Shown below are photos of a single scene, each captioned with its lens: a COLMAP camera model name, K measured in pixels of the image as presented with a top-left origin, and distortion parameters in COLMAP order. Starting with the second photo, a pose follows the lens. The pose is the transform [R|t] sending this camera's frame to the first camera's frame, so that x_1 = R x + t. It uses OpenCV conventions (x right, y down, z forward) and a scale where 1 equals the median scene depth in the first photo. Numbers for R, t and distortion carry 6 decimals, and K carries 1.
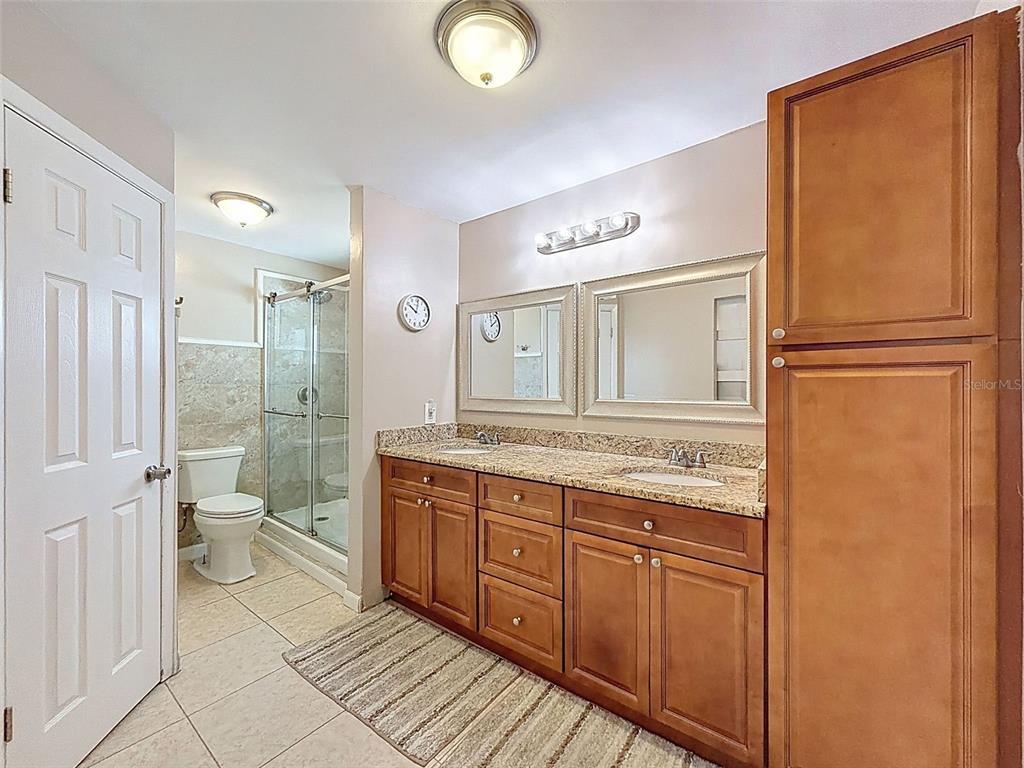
lens RADIAL K [[399.0, 0, 515.0], [0, 399.0, 383.1], [0, 0, 1]] dist [-0.002342, -0.000032]
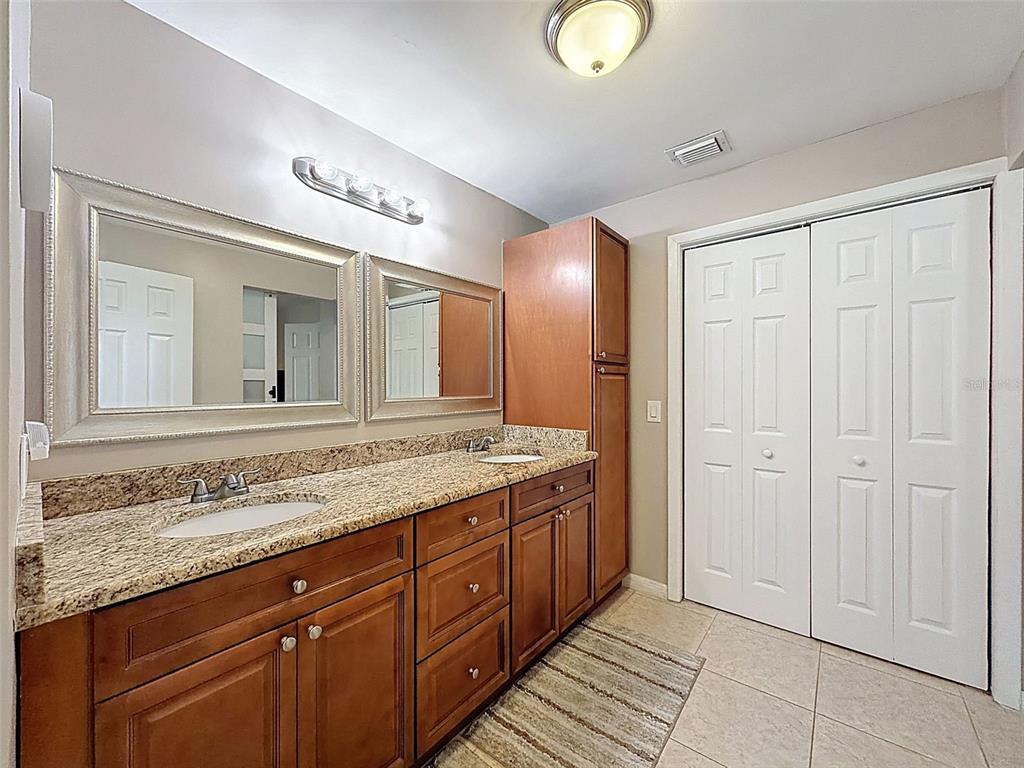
lens RADIAL K [[399.0, 0, 510.5], [0, 399.0, 384.4], [0, 0, 1]] dist [-0.002342, -0.000032]
pose [[0.060758, 0.002948, 0.998148, -0.617364], [-0.000972, 0.999995, -0.002894, 0.010552], [-0.998152, -0.000794, 0.060760, 0.677946]]
